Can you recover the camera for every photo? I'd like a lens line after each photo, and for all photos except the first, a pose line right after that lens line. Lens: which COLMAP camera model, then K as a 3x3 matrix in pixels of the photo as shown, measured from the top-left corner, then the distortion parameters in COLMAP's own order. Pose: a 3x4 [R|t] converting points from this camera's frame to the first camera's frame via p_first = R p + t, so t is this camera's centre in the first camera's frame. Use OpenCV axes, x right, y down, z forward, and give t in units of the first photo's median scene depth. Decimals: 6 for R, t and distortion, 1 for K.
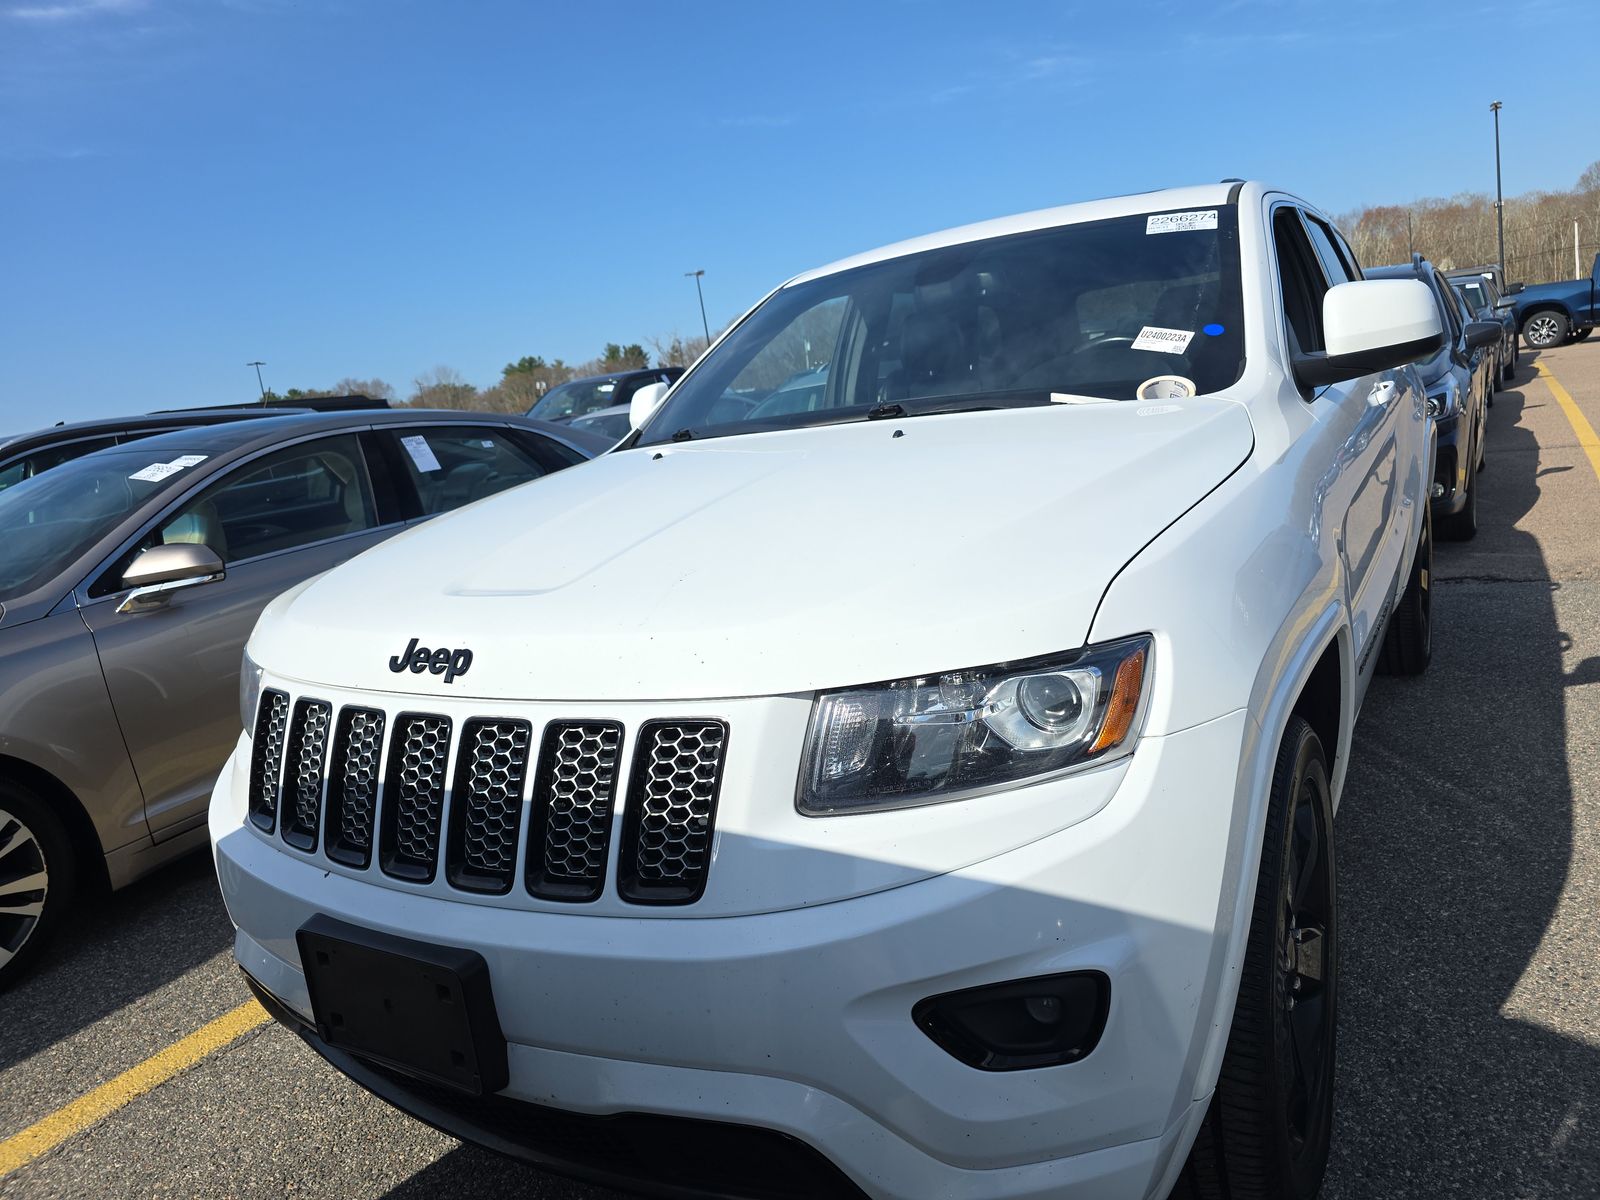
lens RADIAL K [[995.5, 0, 844.0], [0, 995.5, 603.2], [0, 0, 1]] dist [0.039846, -0.023563]
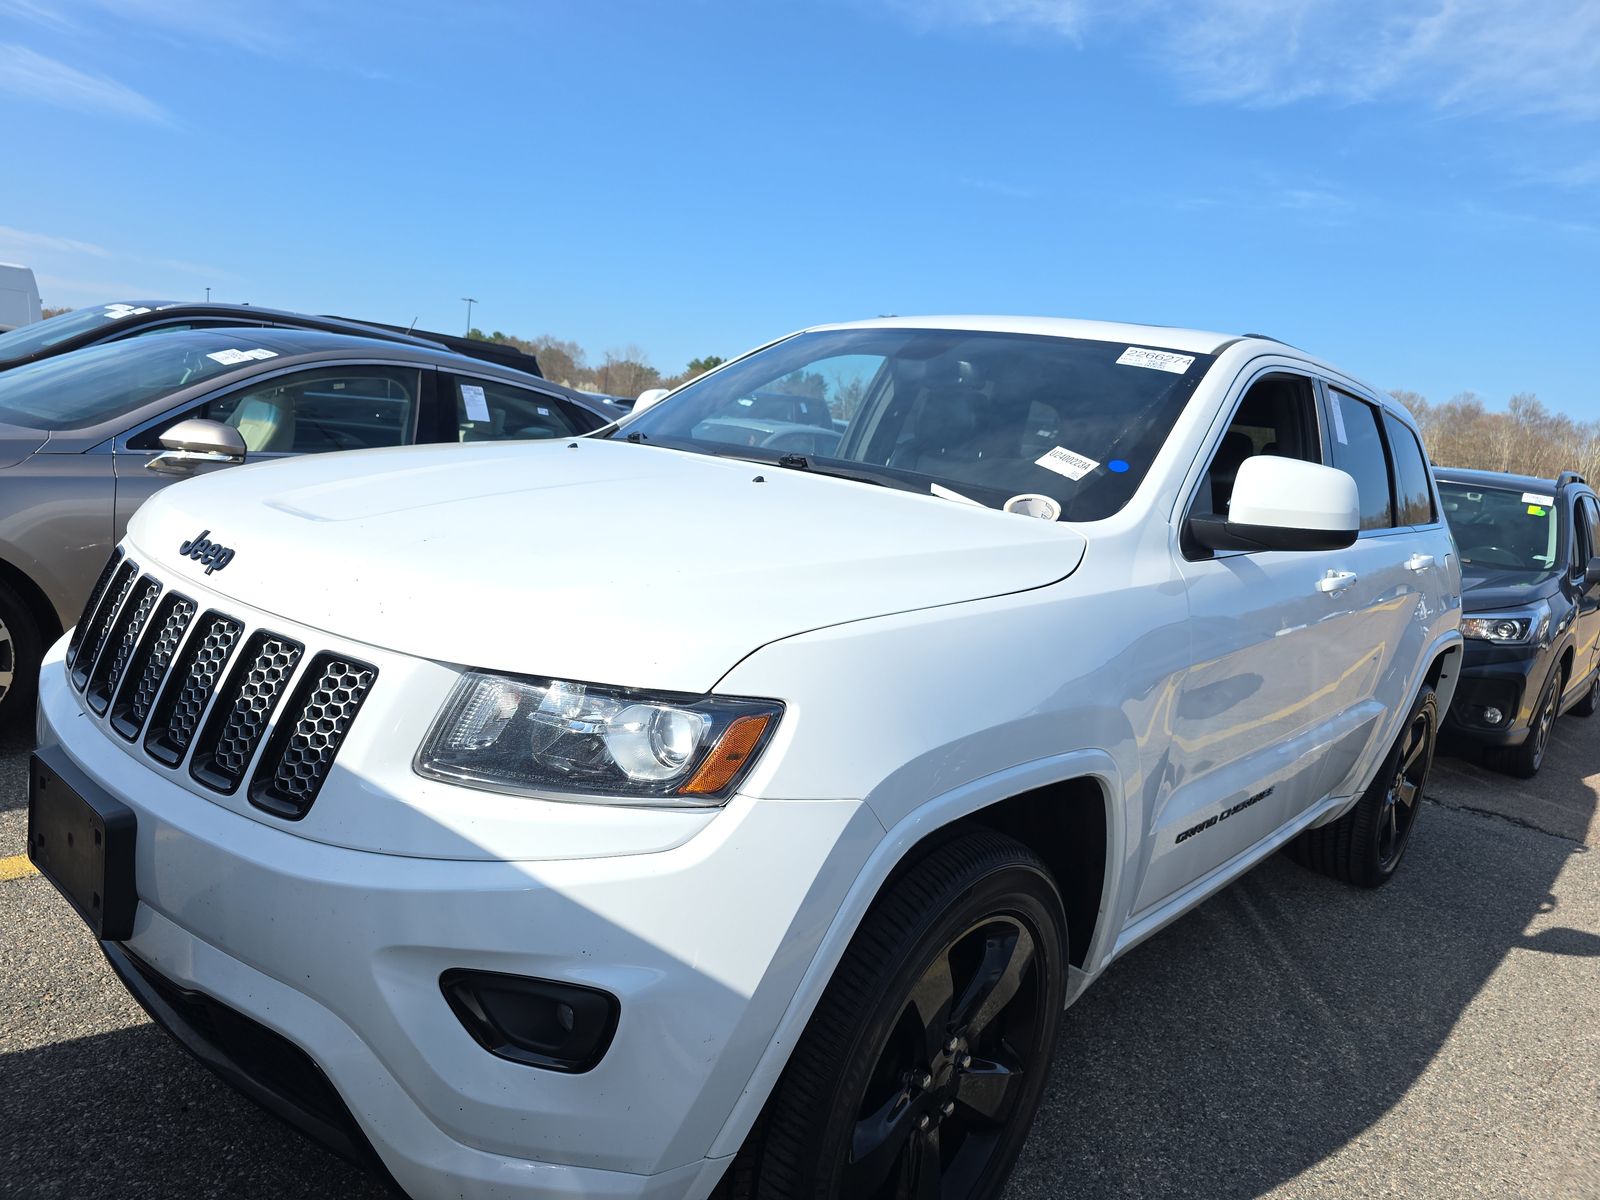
lens RADIAL K [[997.5, 0, 827.2], [0, 997.5, 619.8], [0, 0, 1]] dist [0.048946, -0.034147]
pose [[0.954927, 0.274085, -0.113983, 0.193607], [-0.277865, 0.960444, -0.018405, -0.020189], [0.104430, 0.049247, 0.993312, -0.015276]]
